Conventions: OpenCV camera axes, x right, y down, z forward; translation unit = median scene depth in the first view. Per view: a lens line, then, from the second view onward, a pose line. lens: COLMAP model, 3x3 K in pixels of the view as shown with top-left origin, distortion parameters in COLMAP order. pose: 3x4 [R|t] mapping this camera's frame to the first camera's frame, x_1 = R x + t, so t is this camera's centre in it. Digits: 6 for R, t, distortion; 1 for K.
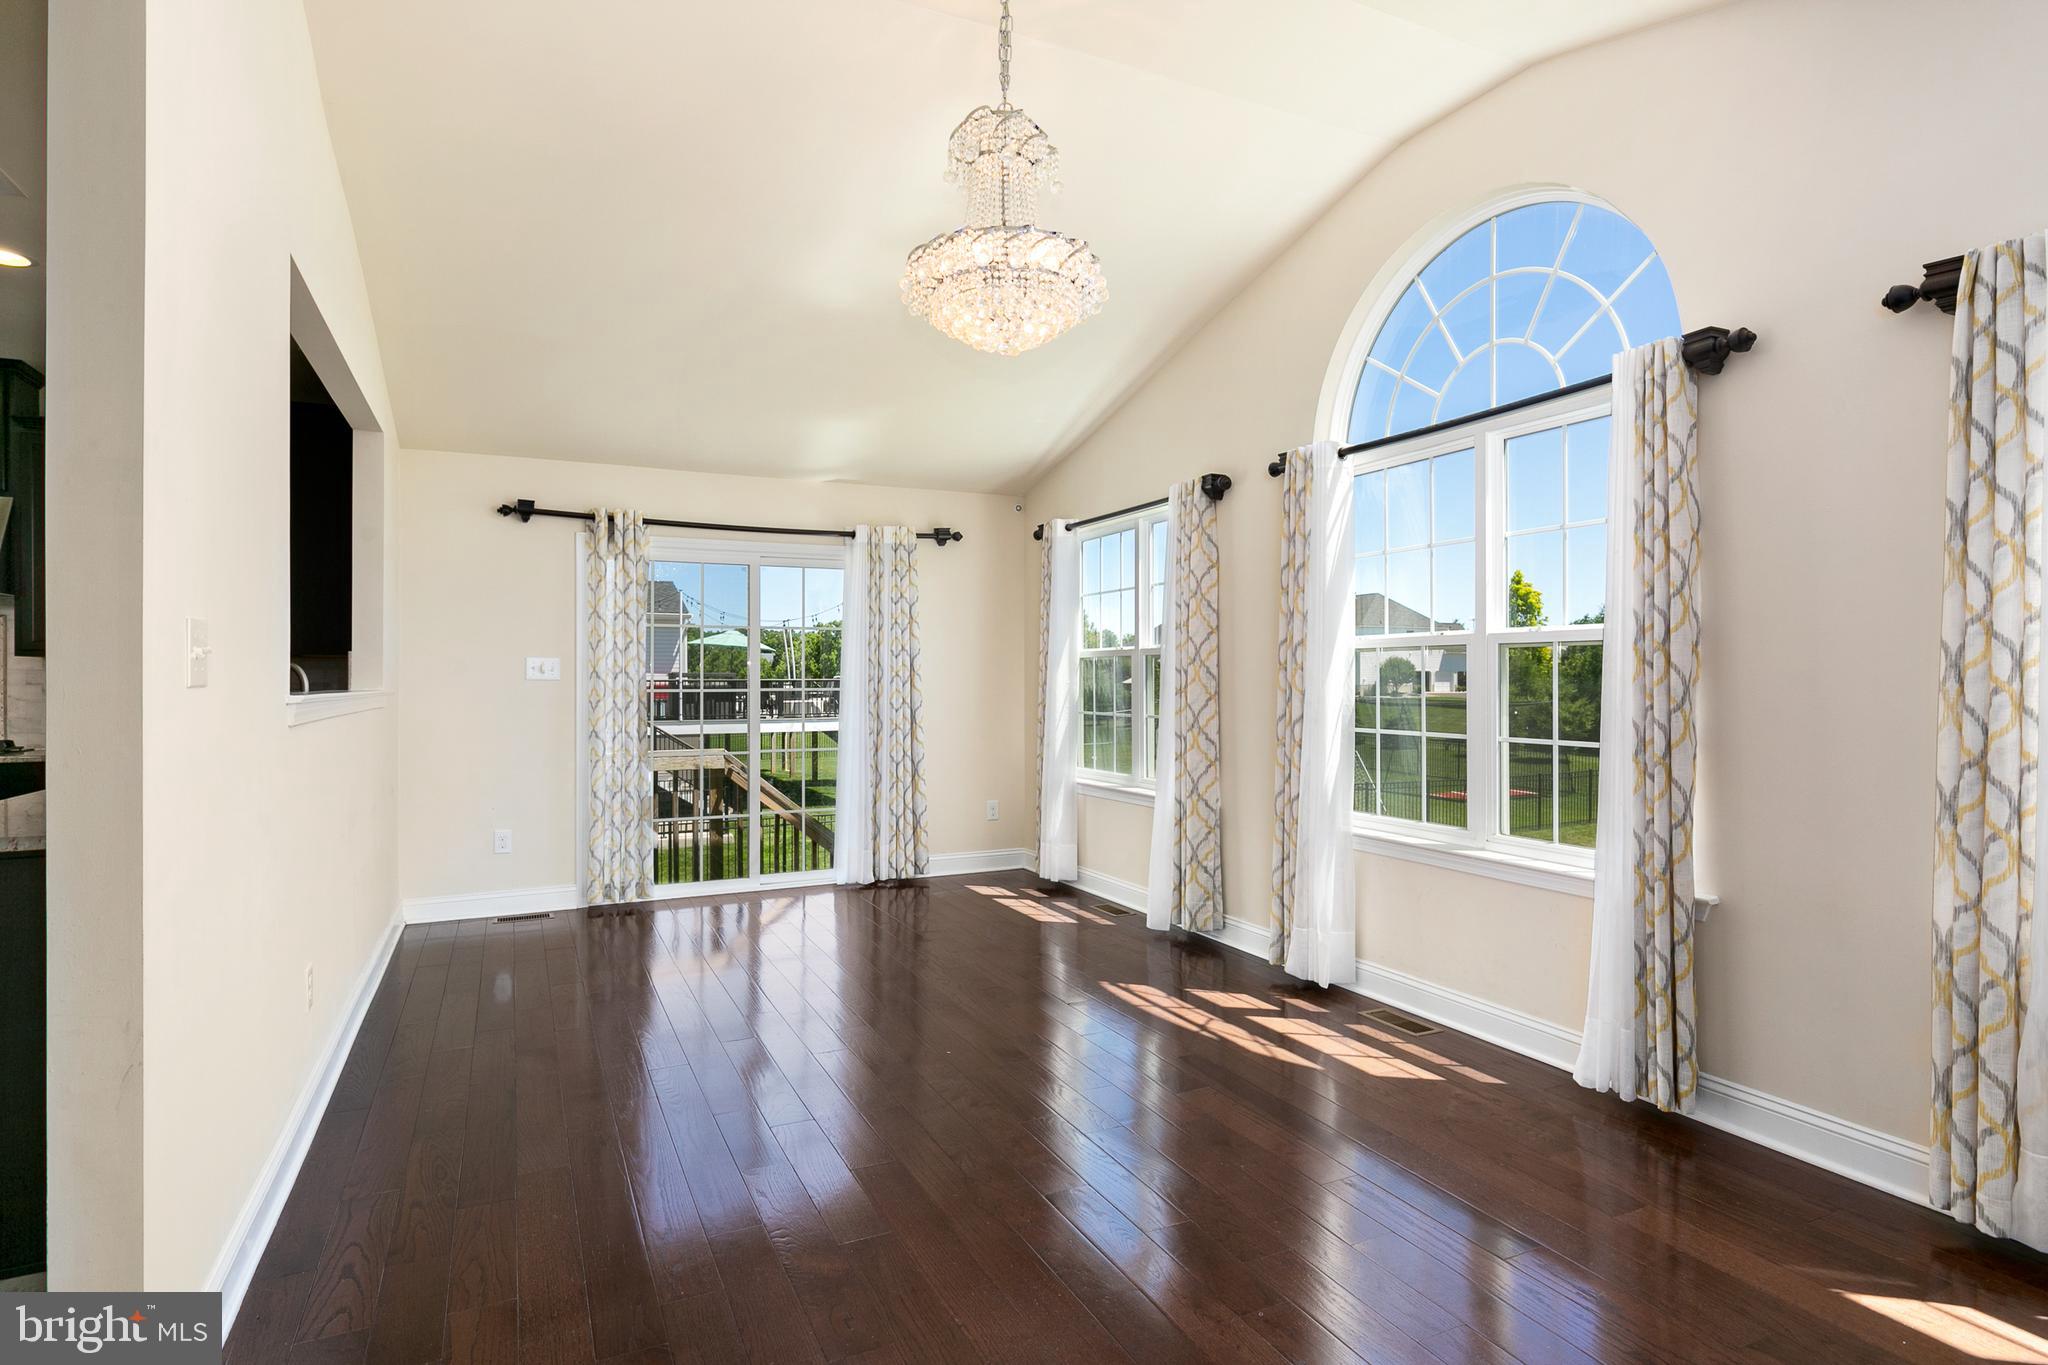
lens RADIAL K [[1051.9, 0, 1012.6], [0, 1051.9, 675.8], [0, 0, 1]] dist [0.005722, -0.004282]
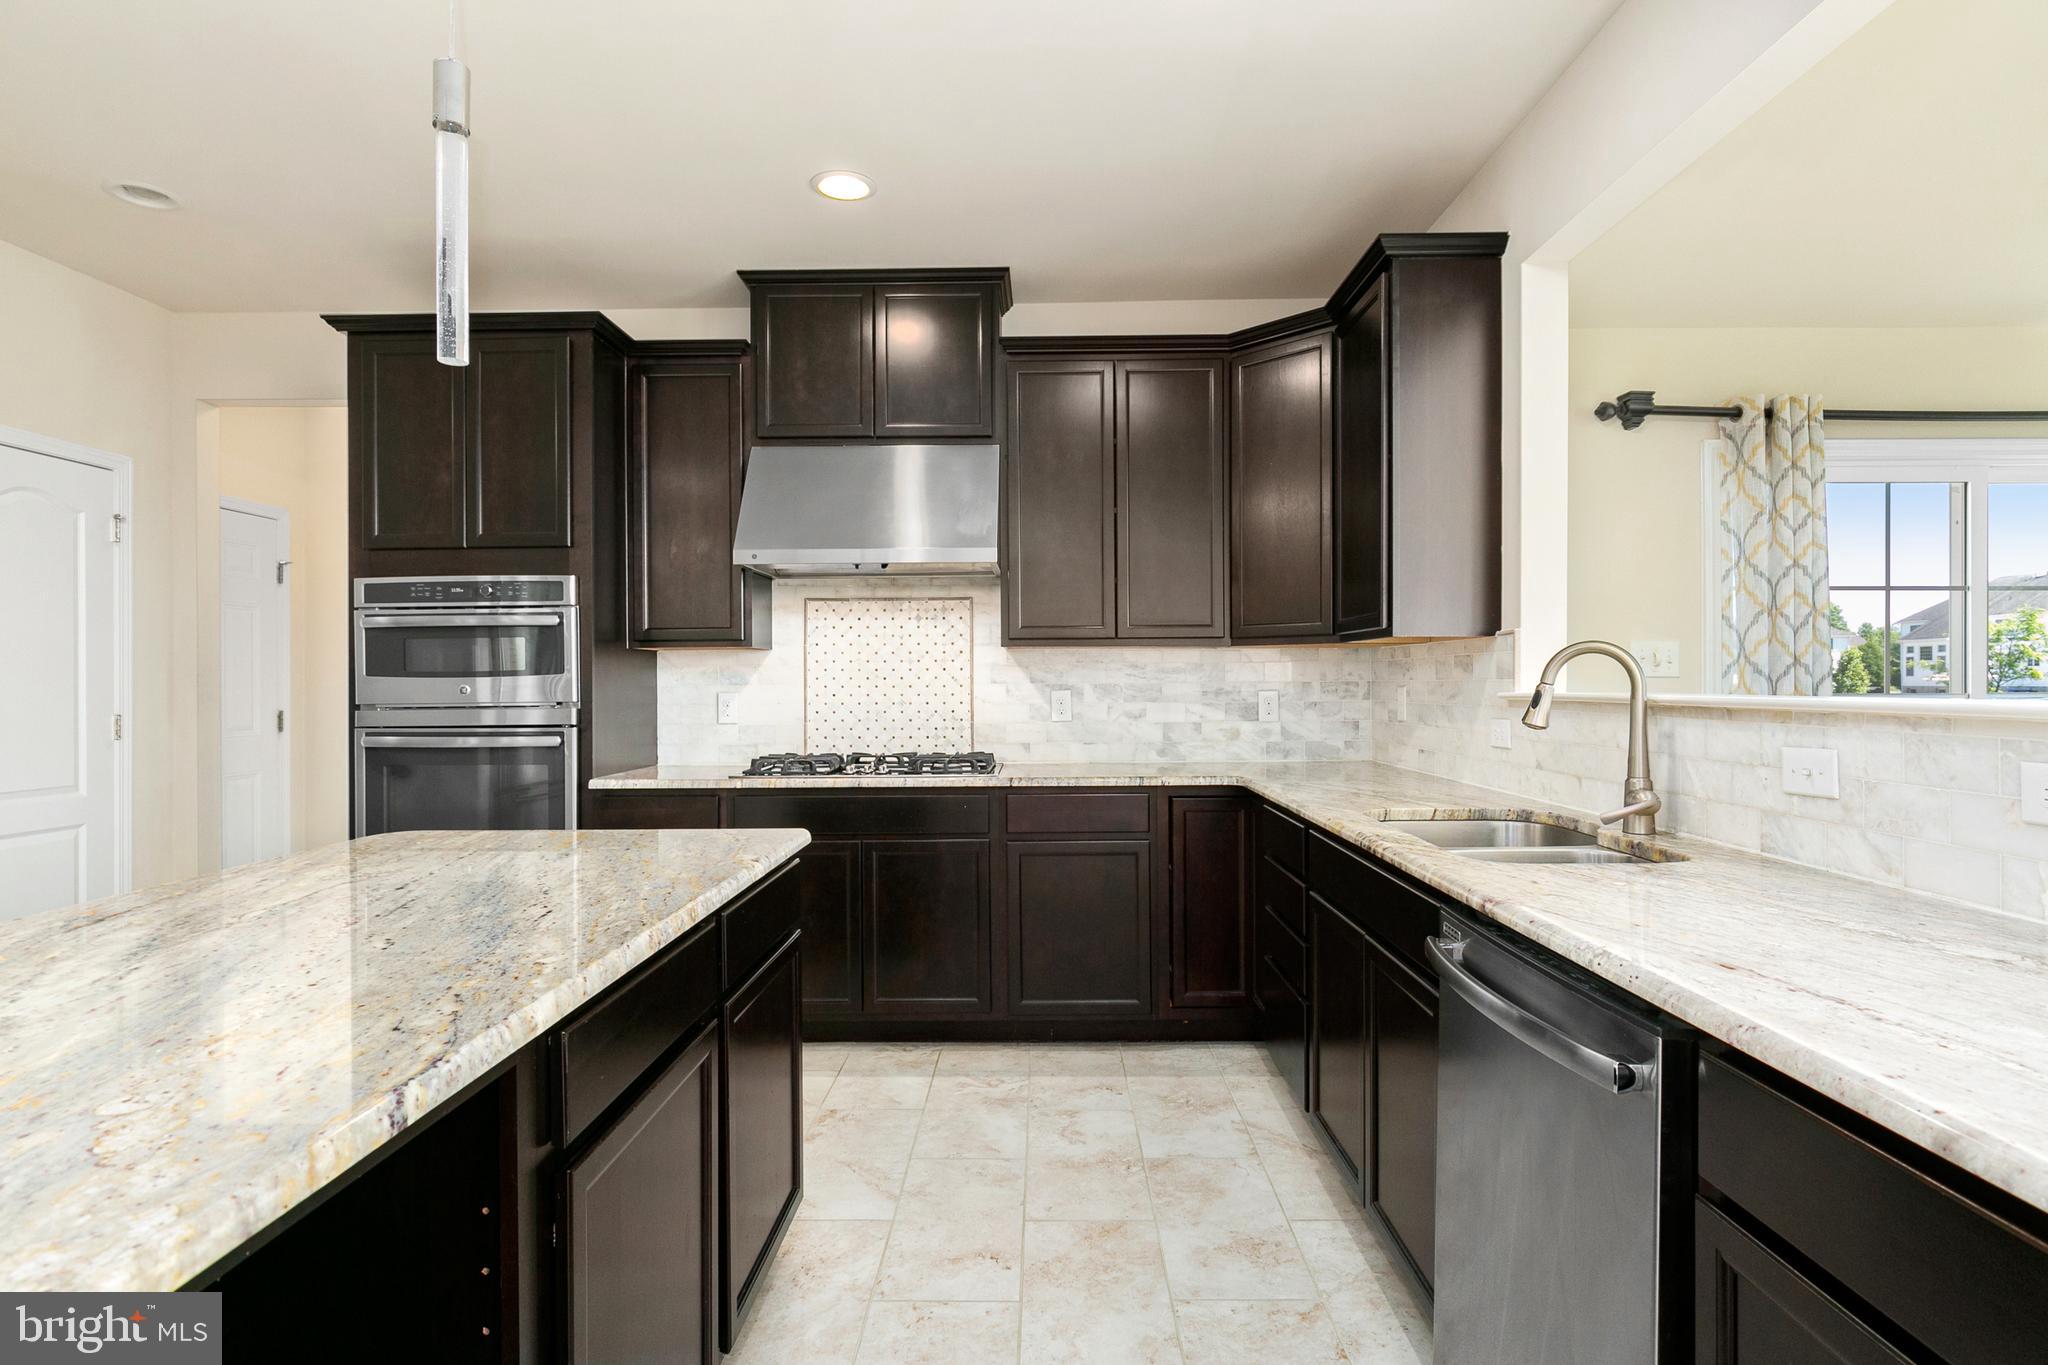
lens RADIAL K [[1051.9, 0, 1029.6], [0, 1051.9, 680.6], [0, 0, 1]] dist [0.005722, -0.004282]
pose [[0.901469, -0.000968, -0.432843, -0.739610], [0.002666, 0.999991, 0.003317, 0.004271], [0.432836, -0.004145, 0.901463, 0.388882]]
